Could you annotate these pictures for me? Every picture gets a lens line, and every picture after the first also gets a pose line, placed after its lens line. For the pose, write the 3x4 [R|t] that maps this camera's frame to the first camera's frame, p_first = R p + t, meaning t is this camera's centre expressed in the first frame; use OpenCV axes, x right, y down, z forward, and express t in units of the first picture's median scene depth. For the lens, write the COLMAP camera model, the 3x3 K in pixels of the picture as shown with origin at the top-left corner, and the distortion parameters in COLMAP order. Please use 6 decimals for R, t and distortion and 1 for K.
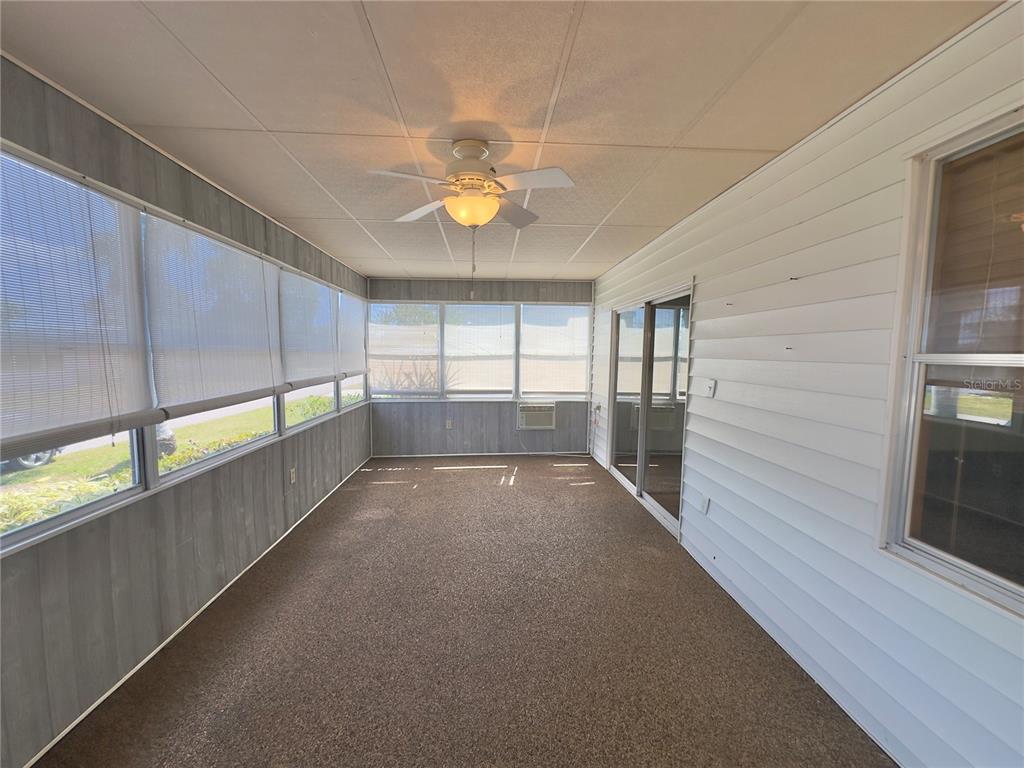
lens RADIAL K [[412.4, 0, 510.7], [0, 412.4, 389.7], [0, 0, 1]] dist [-0.002343, 0.001376]
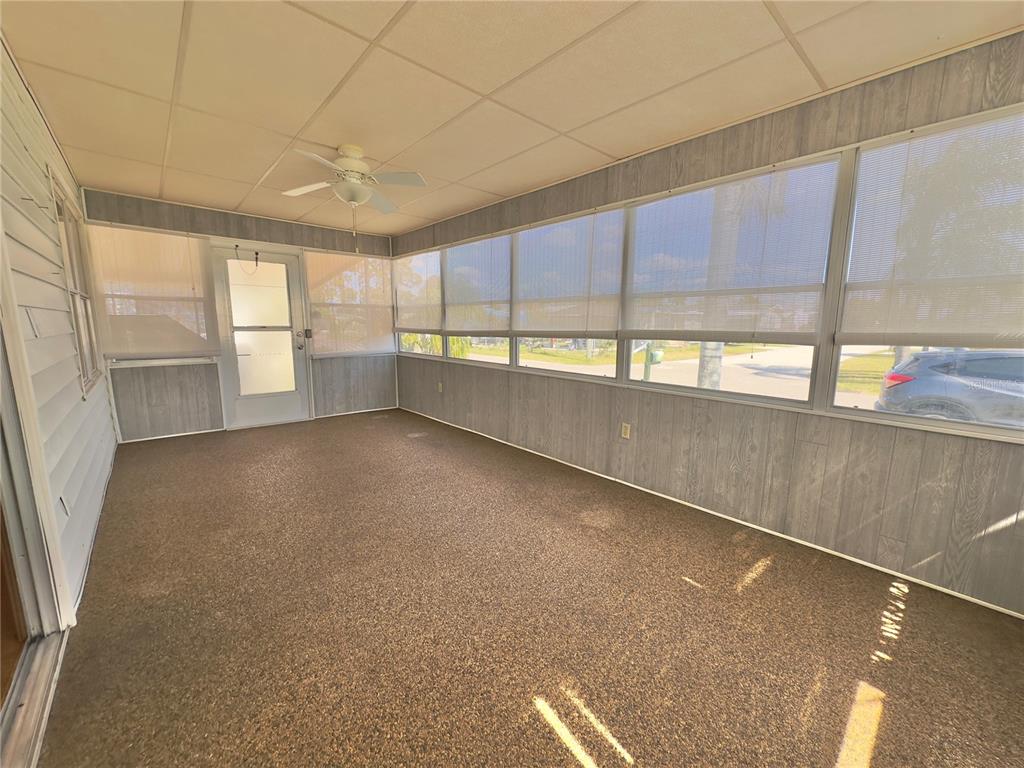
lens RADIAL K [[412.4, 0, 516.3], [0, 412.4, 384.2], [0, 0, 1]] dist [-0.002343, 0.001376]
pose [[-0.782912, 0.080760, -0.616869, 0.153364], [-0.067125, 0.974785, 0.212812, -0.051744], [0.618501, 0.208020, -0.757749, 0.984599]]
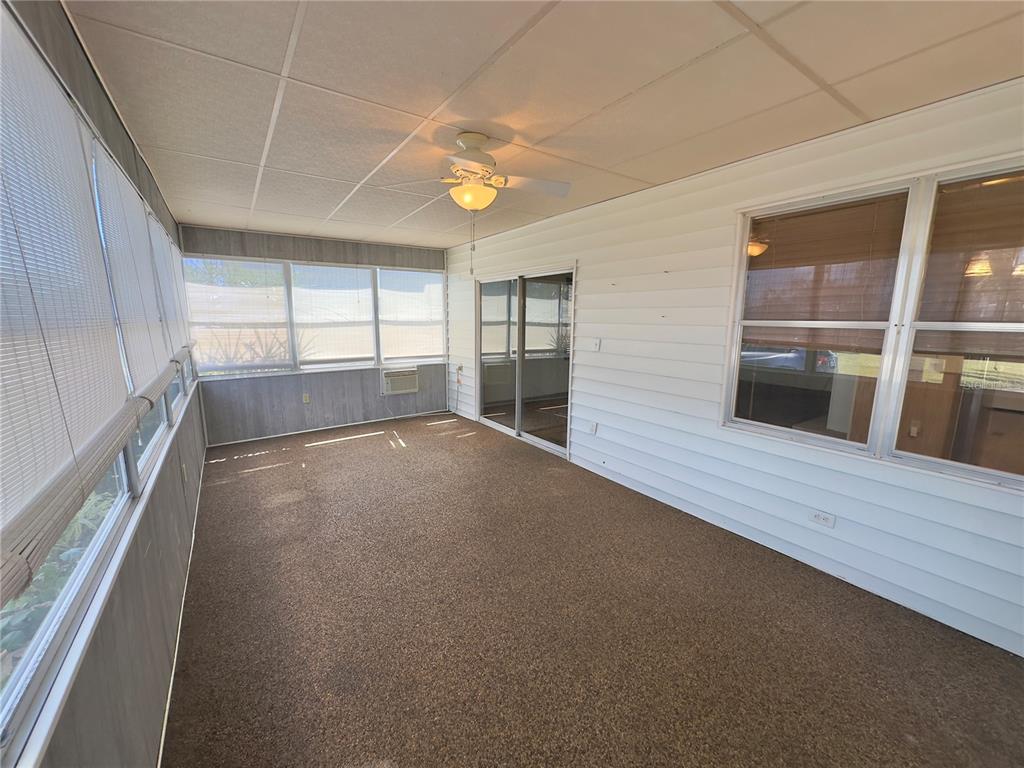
lens RADIAL K [[412.4, 0, 515.0], [0, 412.4, 387.9], [0, 0, 1]] dist [-0.002343, 0.001376]
pose [[0.852922, -0.094545, 0.513406, -0.238643], [0.051391, 0.993893, 0.097652, -0.004354], [-0.519503, -0.056905, 0.852572, -0.025807]]
